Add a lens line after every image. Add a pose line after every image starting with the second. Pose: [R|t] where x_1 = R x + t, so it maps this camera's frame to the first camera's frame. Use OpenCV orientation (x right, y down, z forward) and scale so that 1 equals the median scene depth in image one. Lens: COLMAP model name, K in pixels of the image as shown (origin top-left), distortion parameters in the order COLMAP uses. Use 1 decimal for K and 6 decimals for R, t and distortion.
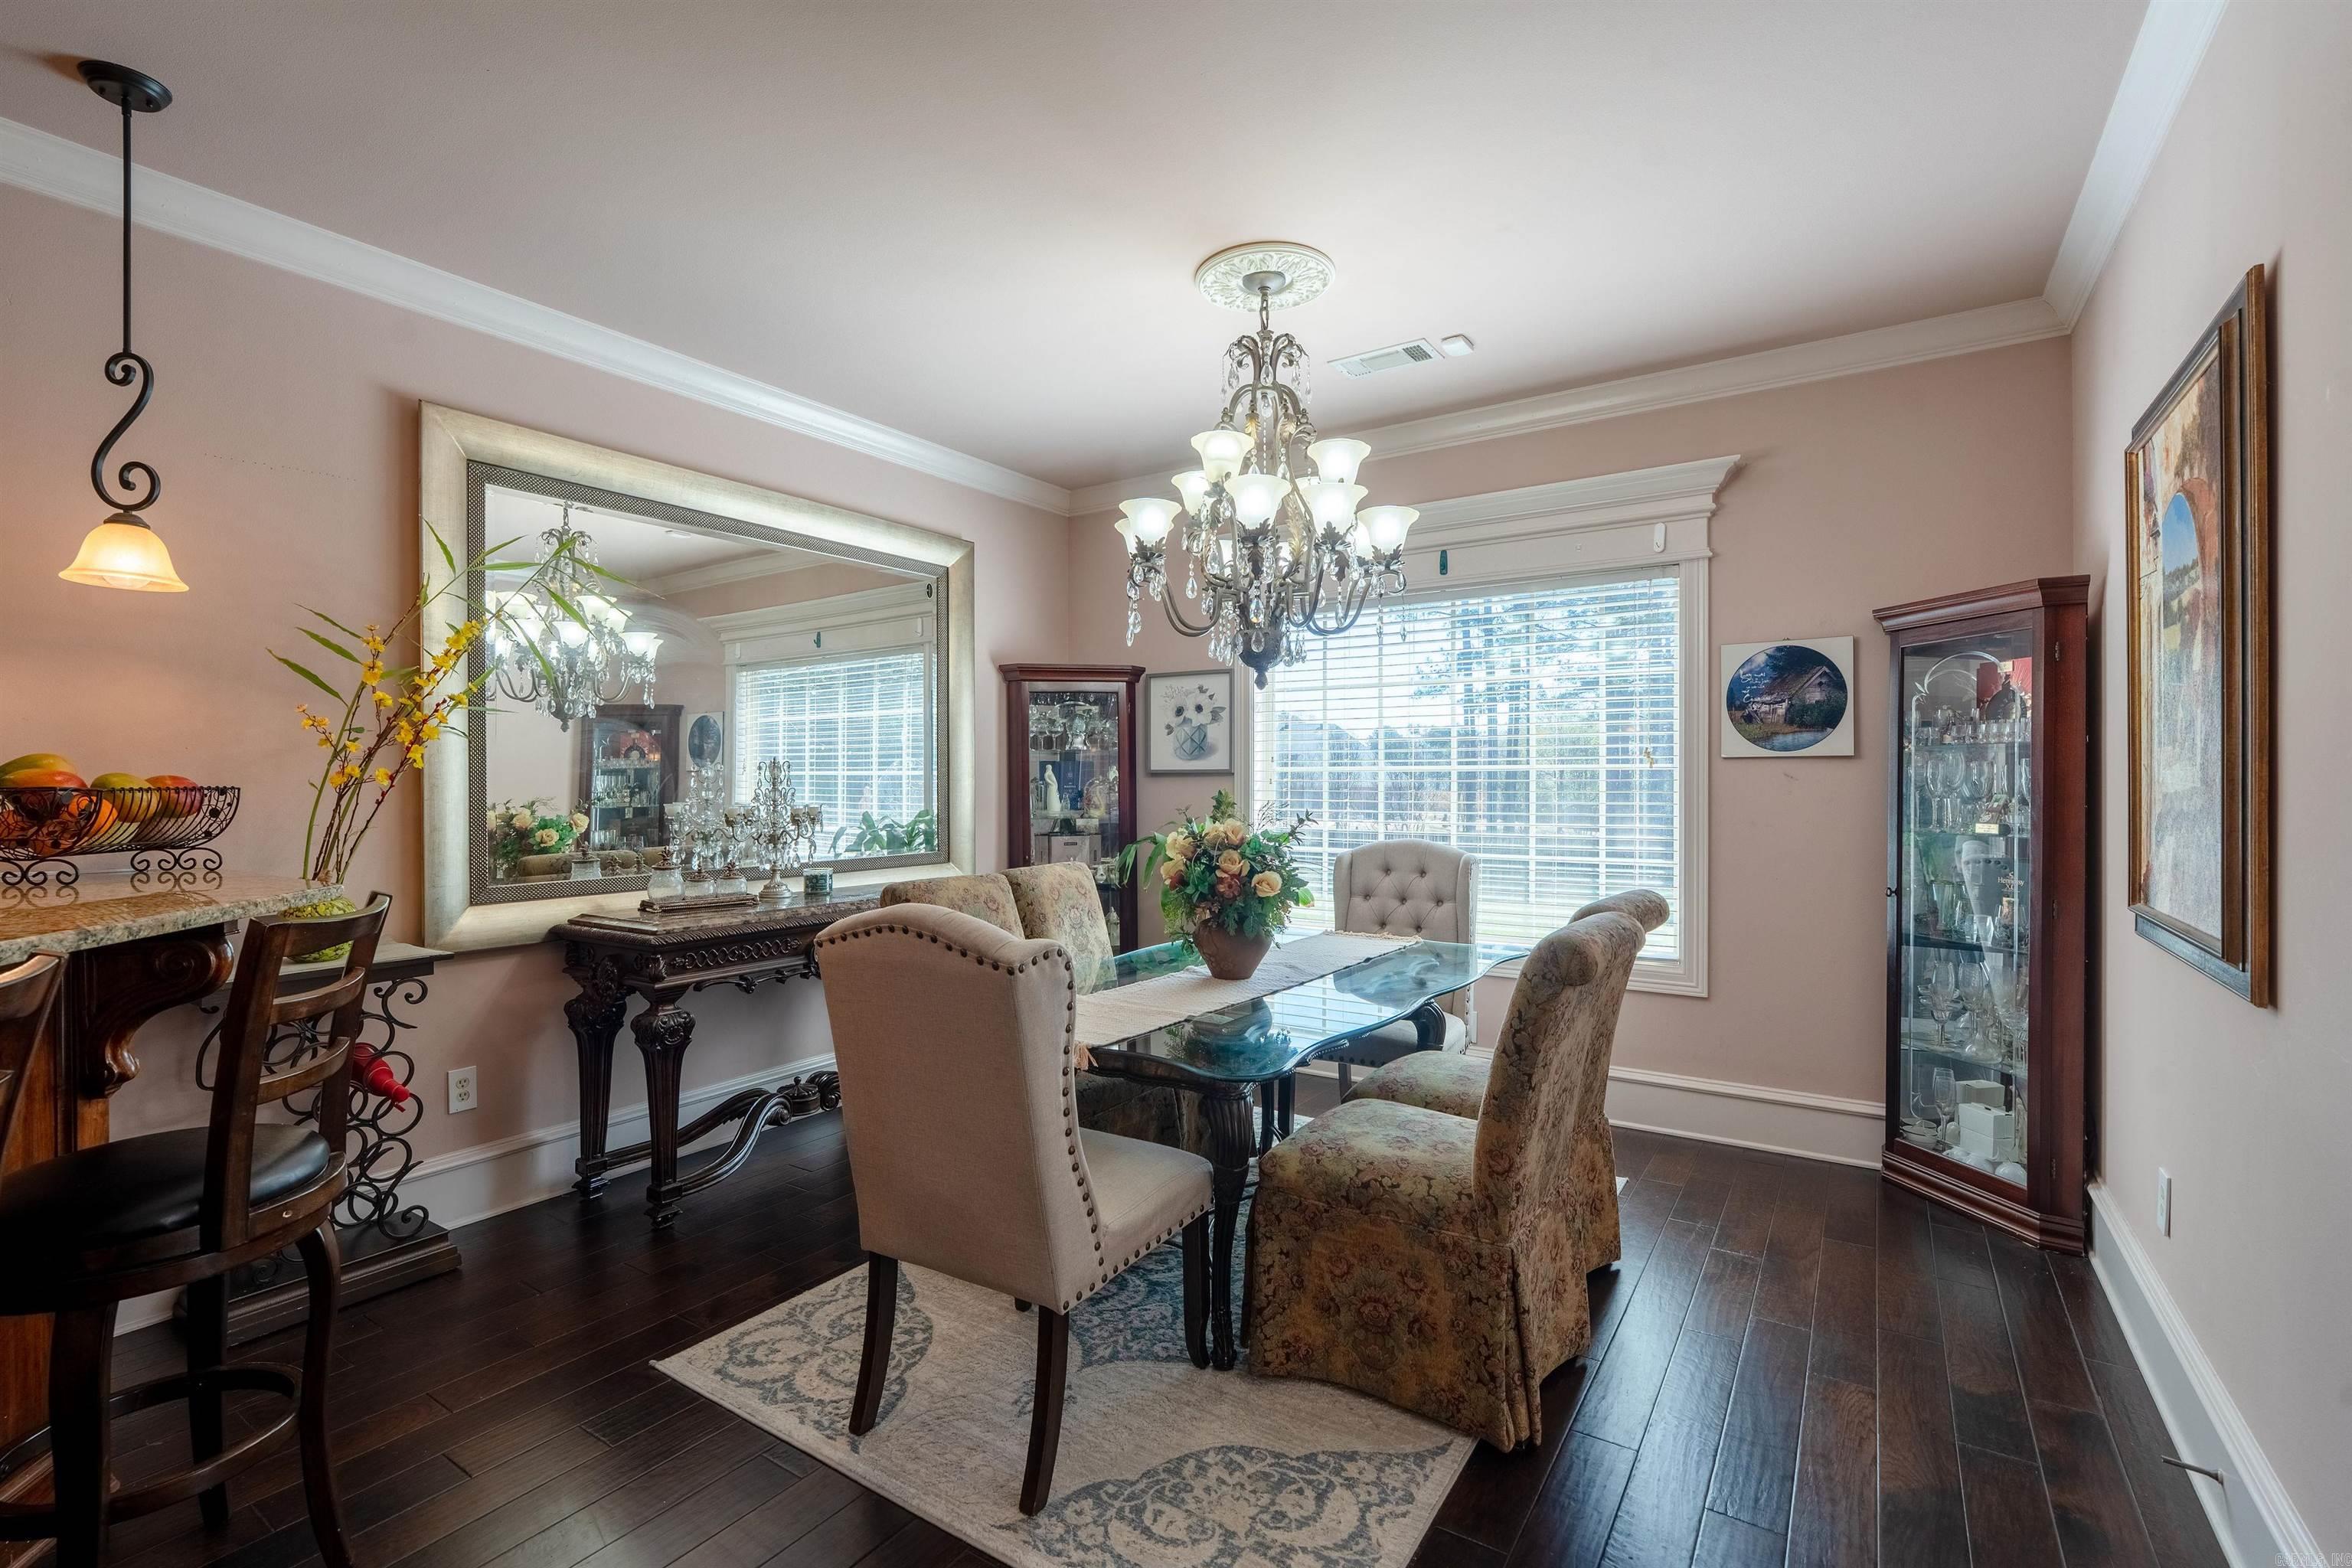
lens RADIAL K [[1048.9, 0, 1169.8], [0, 1048.9, 779.7], [0, 0, 1]] dist [-0.002785, 0.001551]
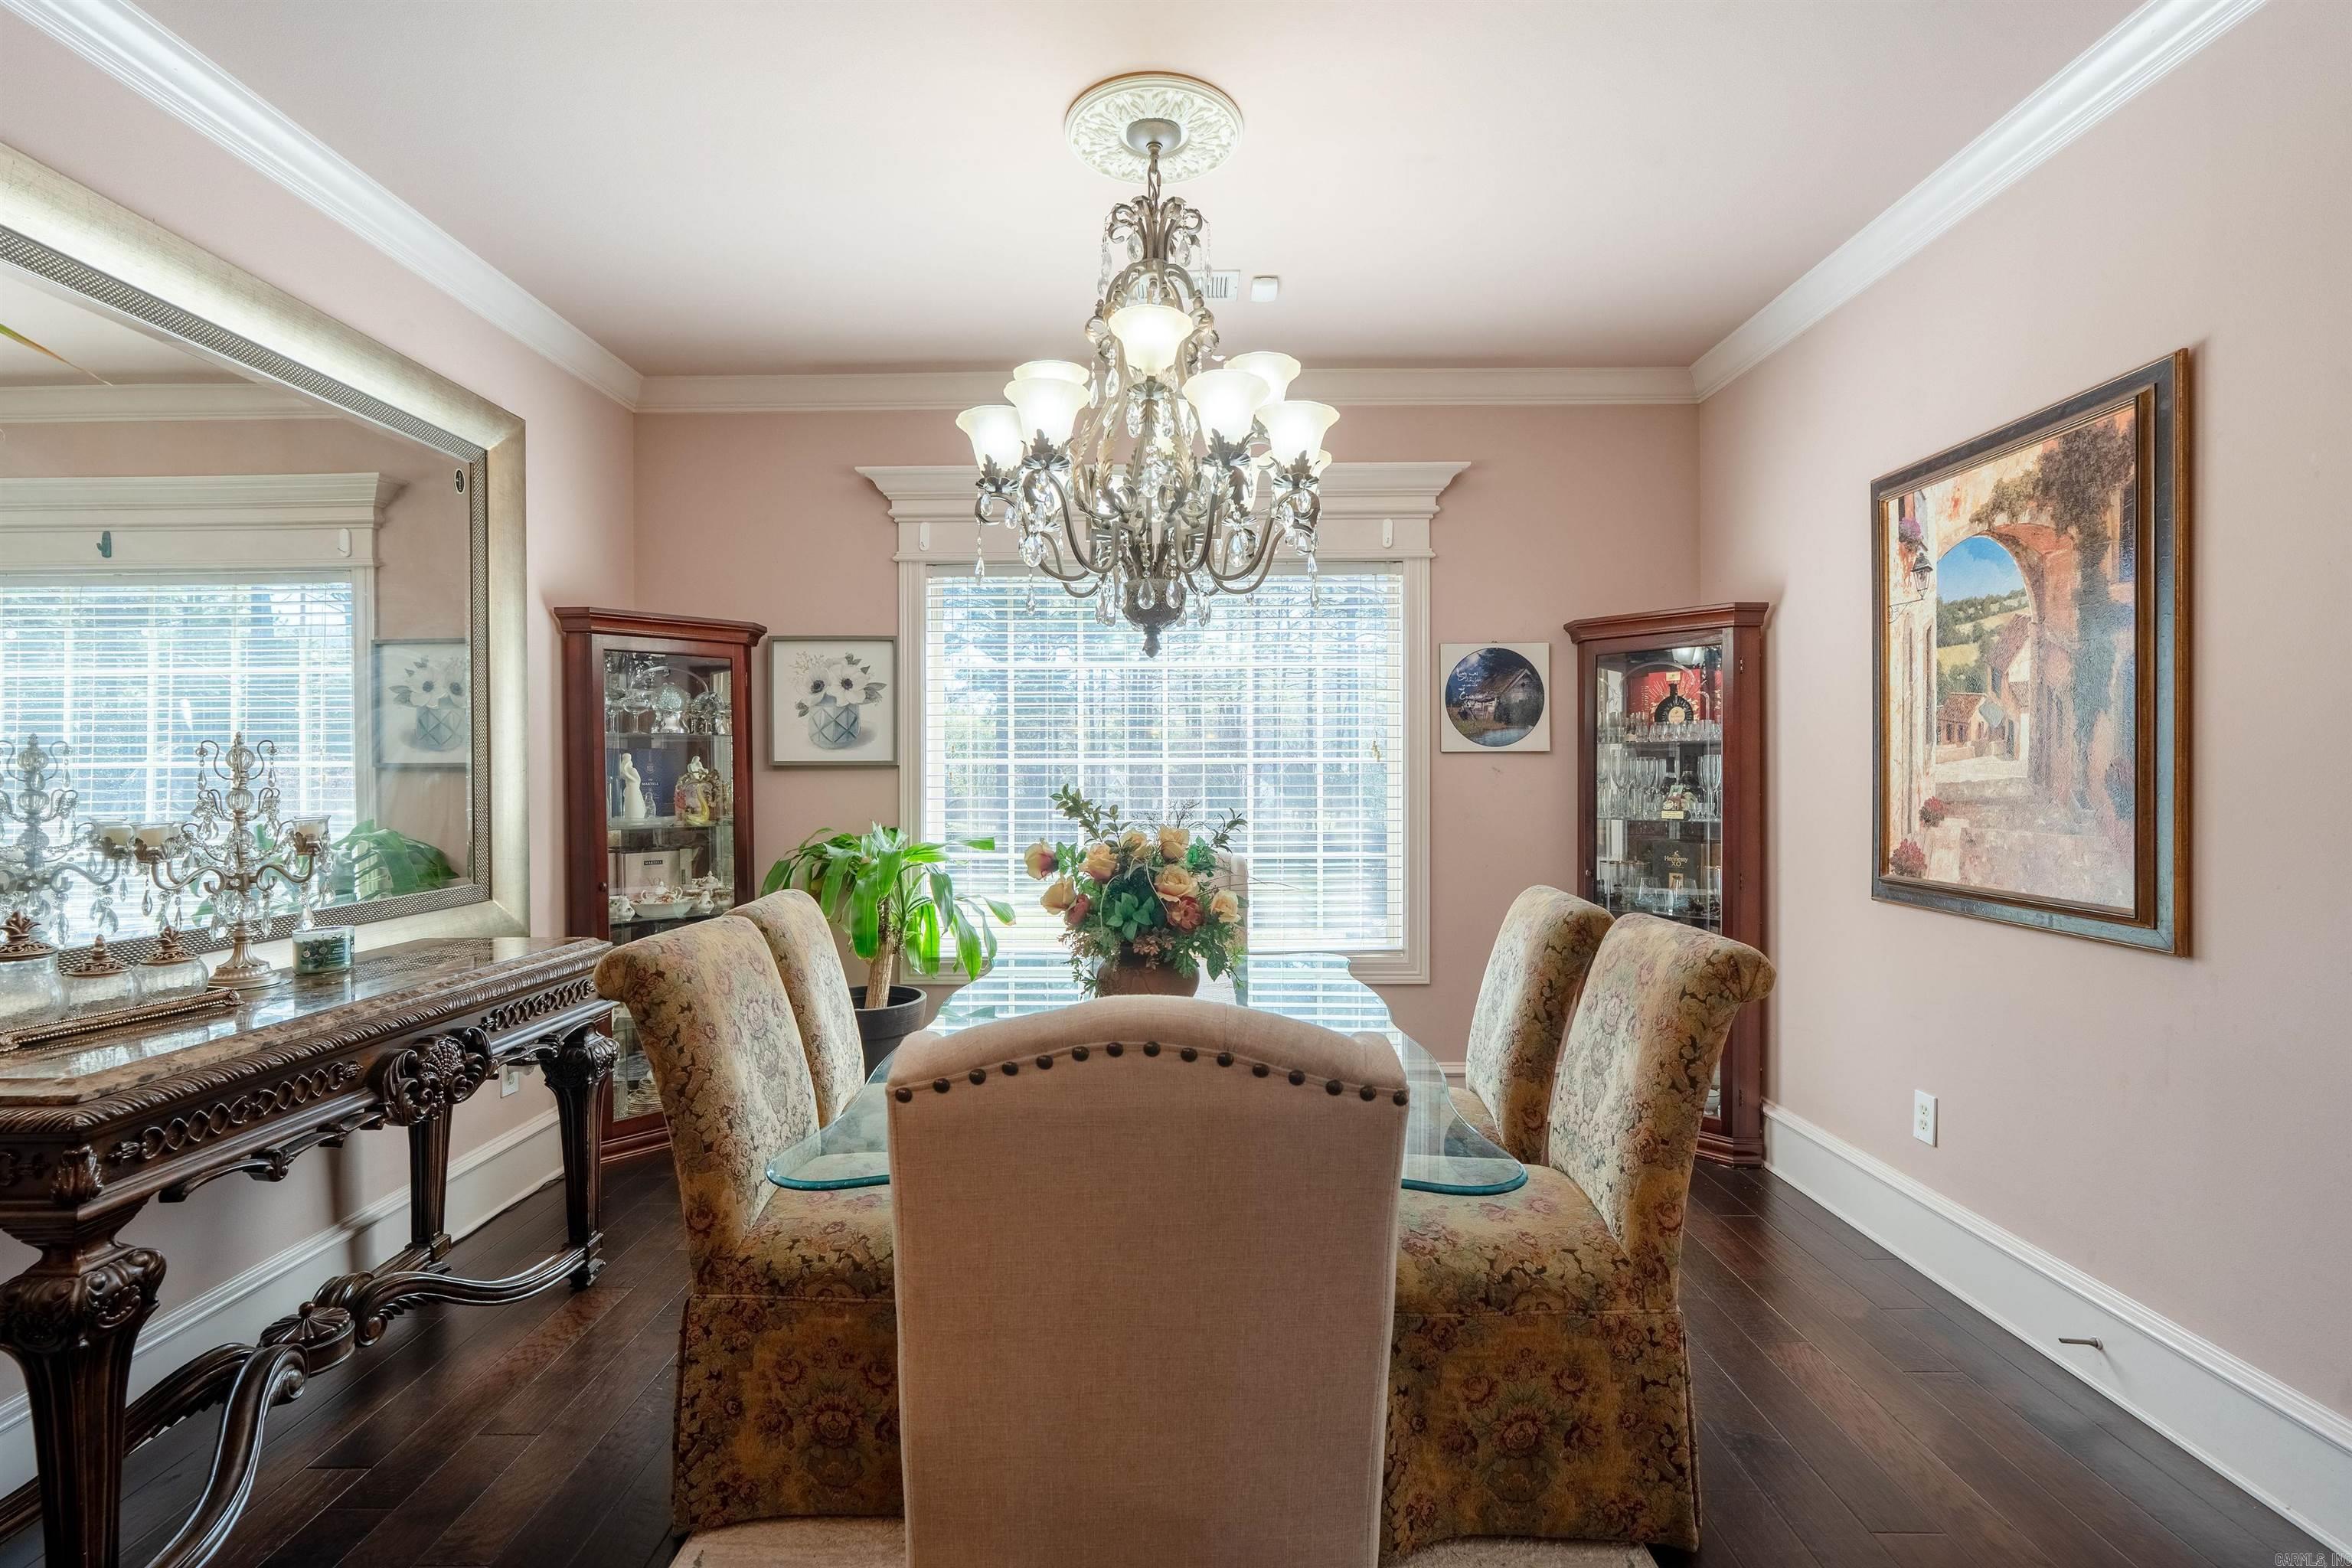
lens RADIAL K [[1048.9, 0, 1169.8], [0, 1048.9, 779.7], [0, 0, 1]] dist [-0.002785, 0.001551]
pose [[0.837001, -0.003596, 0.547190, -0.287876], [0.001318, 0.999989, 0.004556, 0.001562], [-0.547200, -0.003092, 0.836996, 0.292350]]
